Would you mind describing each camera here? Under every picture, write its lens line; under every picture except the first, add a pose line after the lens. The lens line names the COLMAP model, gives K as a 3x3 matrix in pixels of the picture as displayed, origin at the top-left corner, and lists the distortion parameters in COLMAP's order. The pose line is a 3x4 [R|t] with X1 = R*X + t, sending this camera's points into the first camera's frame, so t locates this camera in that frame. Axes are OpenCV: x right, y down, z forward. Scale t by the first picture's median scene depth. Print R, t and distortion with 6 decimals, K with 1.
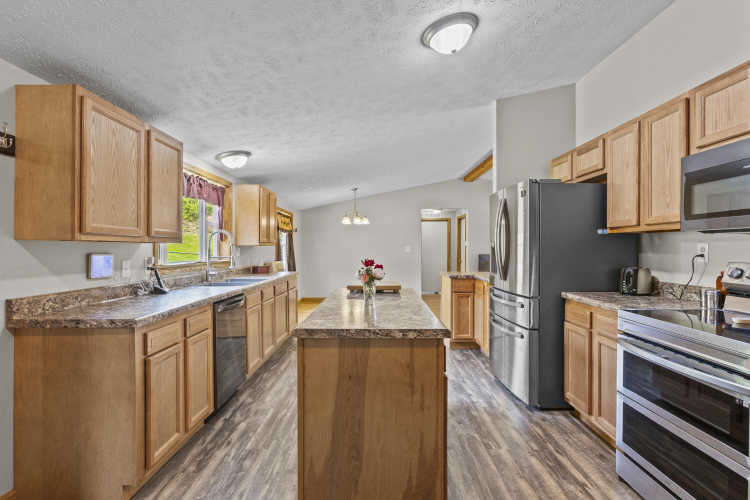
lens RADIAL K [[374.6, 0, 375.1], [0, 374.6, 248.6], [0, 0, 1]] dist [0.001758, 0.000273]
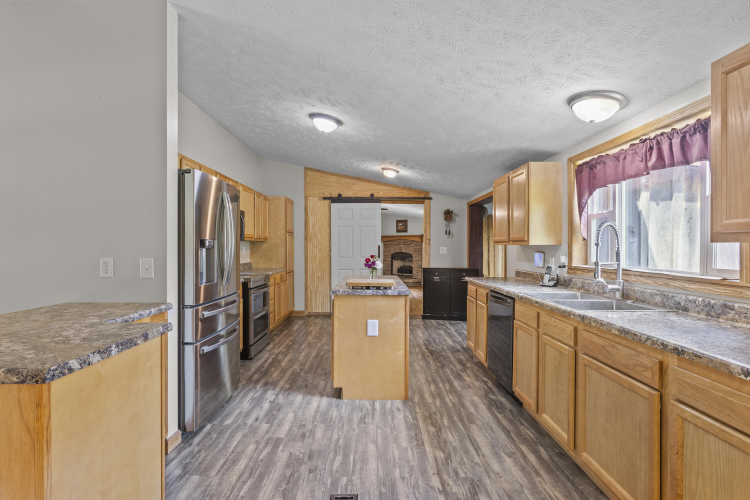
lens RADIAL K [[374.6, 0, 376.3], [0, 374.6, 249.0], [0, 0, 1]] dist [0.001758, 0.000273]
pose [[-0.999851, 0.000864, -0.017218, -0.000519], [0.000769, 0.999984, 0.005535, -0.007058], [0.017222, 0.005521, -0.999836, 2.212126]]
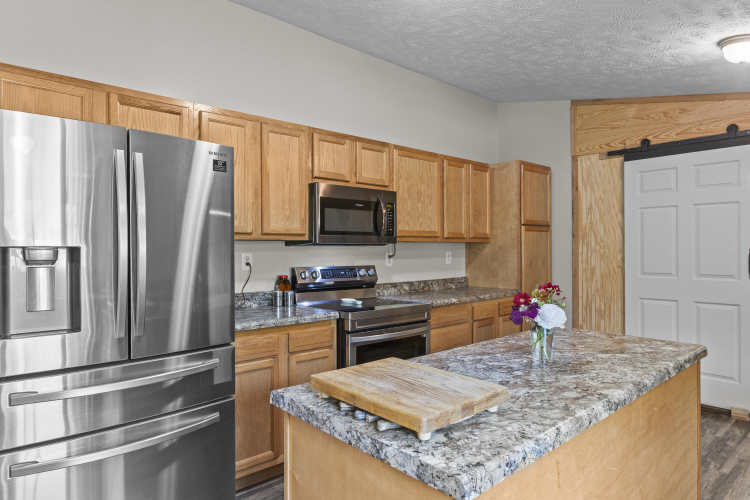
lens RADIAL K [[451.9, 0, 373.5], [0, 451.9, 252.9], [0, 0, 1]] dist [0.000375, -0.000501]
pose [[-0.666938, -0.002217, 0.745110, -0.282275], [0.004960, 0.999960, 0.007415, -0.017515], [-0.745097, 0.008641, -0.666901, 1.322575]]
